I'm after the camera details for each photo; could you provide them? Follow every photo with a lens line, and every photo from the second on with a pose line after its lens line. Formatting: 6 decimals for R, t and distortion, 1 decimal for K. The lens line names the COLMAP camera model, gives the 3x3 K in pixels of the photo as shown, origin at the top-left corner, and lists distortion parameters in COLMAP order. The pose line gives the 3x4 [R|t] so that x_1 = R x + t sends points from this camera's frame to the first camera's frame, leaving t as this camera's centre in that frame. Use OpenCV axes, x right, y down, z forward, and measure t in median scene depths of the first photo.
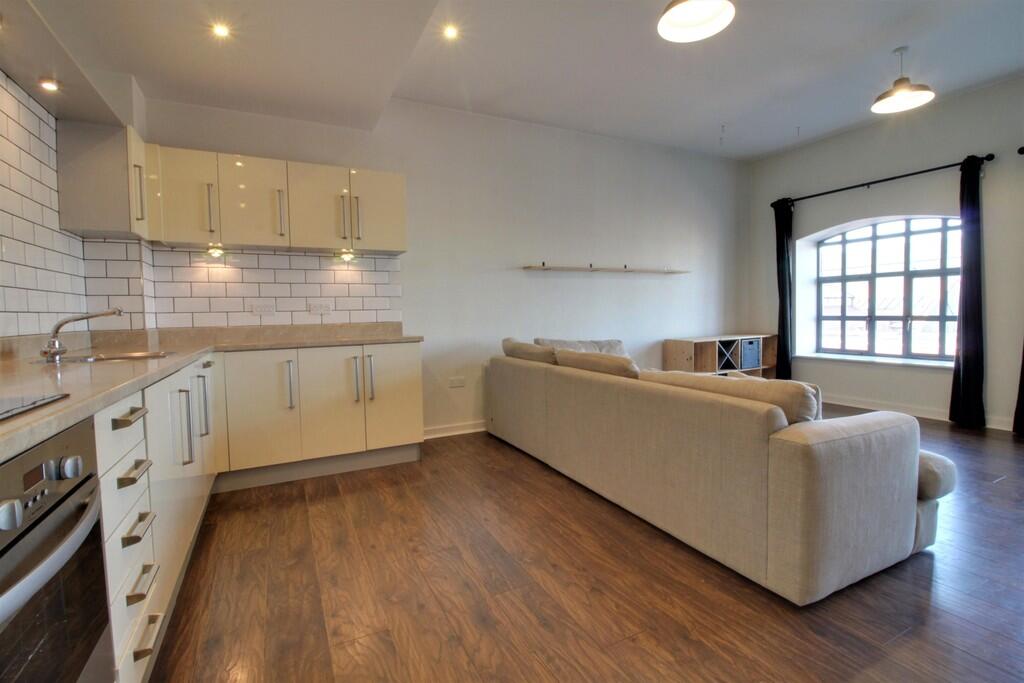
lens RADIAL K [[476.1, 0, 520.3], [0, 476.1, 334.0], [0, 0, 1]] dist [-0.010814, -0.004334]
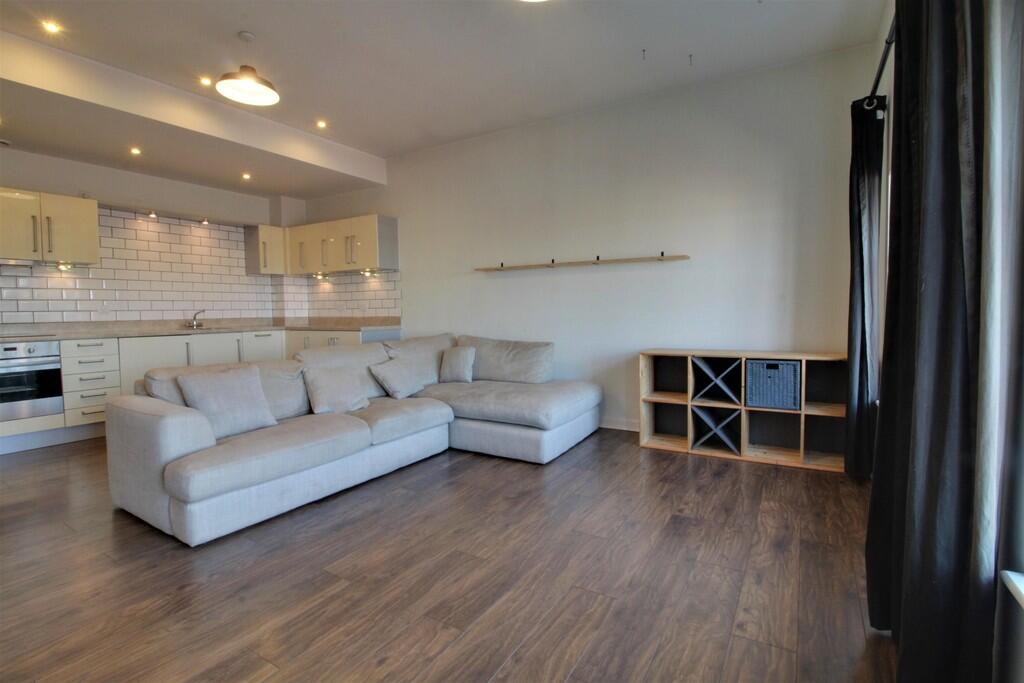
lens RADIAL K [[476.1, 0, 519.5], [0, 476.1, 341.7], [0, 0, 1]] dist [-0.010814, -0.004334]
pose [[0.529376, 0.071644, -0.845357, 1.374549], [-0.037561, 0.997430, 0.061011, -0.062741], [0.847555, -0.000545, 0.530707, 0.683604]]
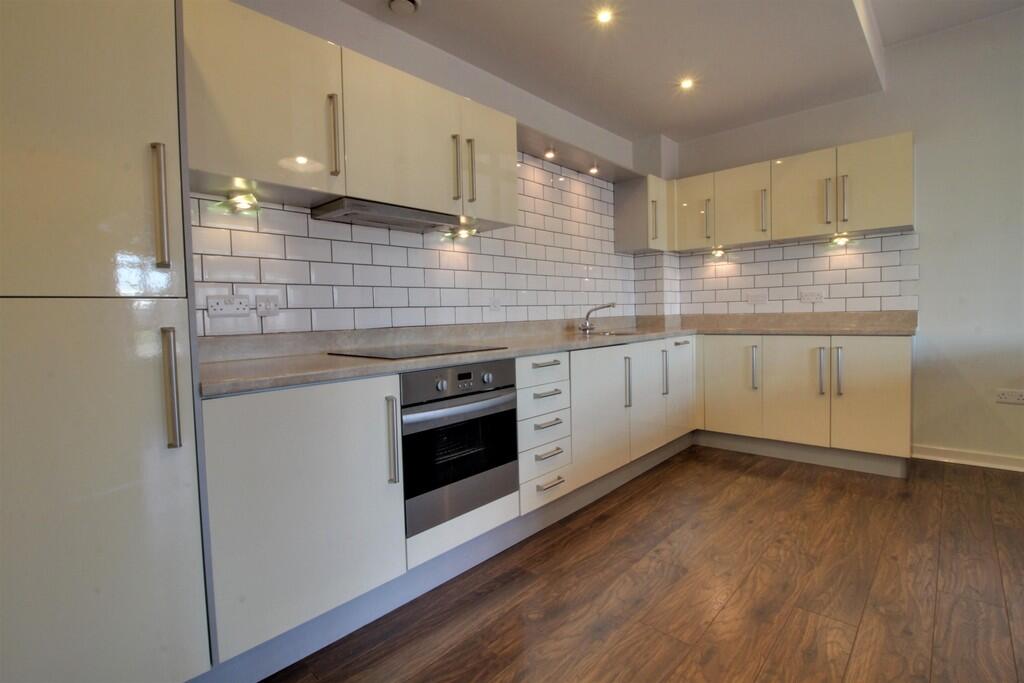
lens RADIAL K [[476.1, 0, 511.4], [0, 476.1, 335.4], [0, 0, 1]] dist [-0.010814, -0.004334]
pose [[0.339676, 0.055788, -0.938887, 0.339007], [-0.021856, 0.998438, 0.051419, -0.011958], [0.940289, 0.003055, 0.340364, 0.084789]]
